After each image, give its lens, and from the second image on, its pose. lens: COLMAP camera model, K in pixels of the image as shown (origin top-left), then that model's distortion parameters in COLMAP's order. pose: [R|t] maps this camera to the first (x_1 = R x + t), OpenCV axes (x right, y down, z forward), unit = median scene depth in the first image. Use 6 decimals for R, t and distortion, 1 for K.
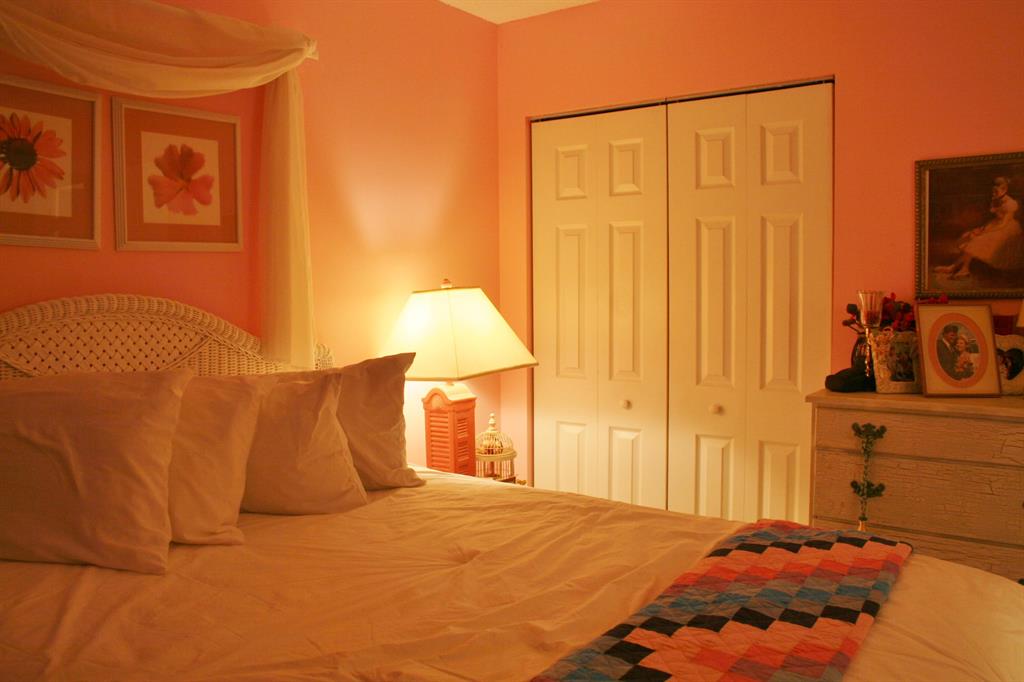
lens RADIAL K [[855.7, 0, 511.2], [0, 855.7, 341.0], [0, 0, 1]] dist [-0.139884, 0.097917]
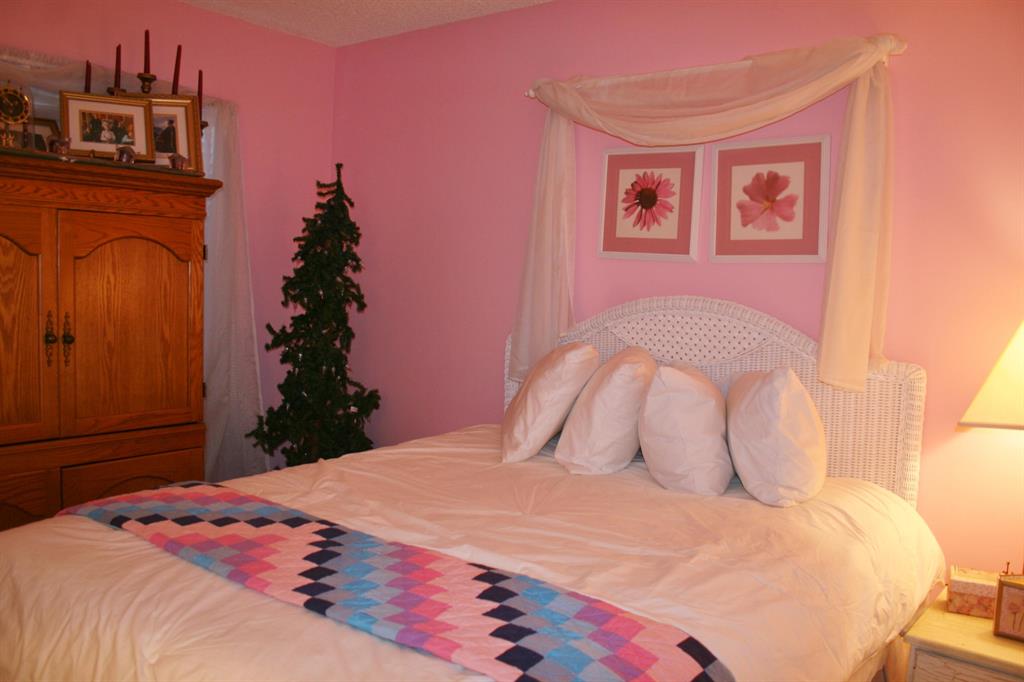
lens RADIAL K [[855.7, 0, 509.4], [0, 855.7, 343.5], [0, 0, 1]] dist [-0.139884, 0.097917]
pose [[-0.051203, 0.069030, -0.996300, 0.838451], [-0.096983, 0.992550, 0.073754, -0.049708], [0.993968, 0.100400, -0.044127, 0.740946]]
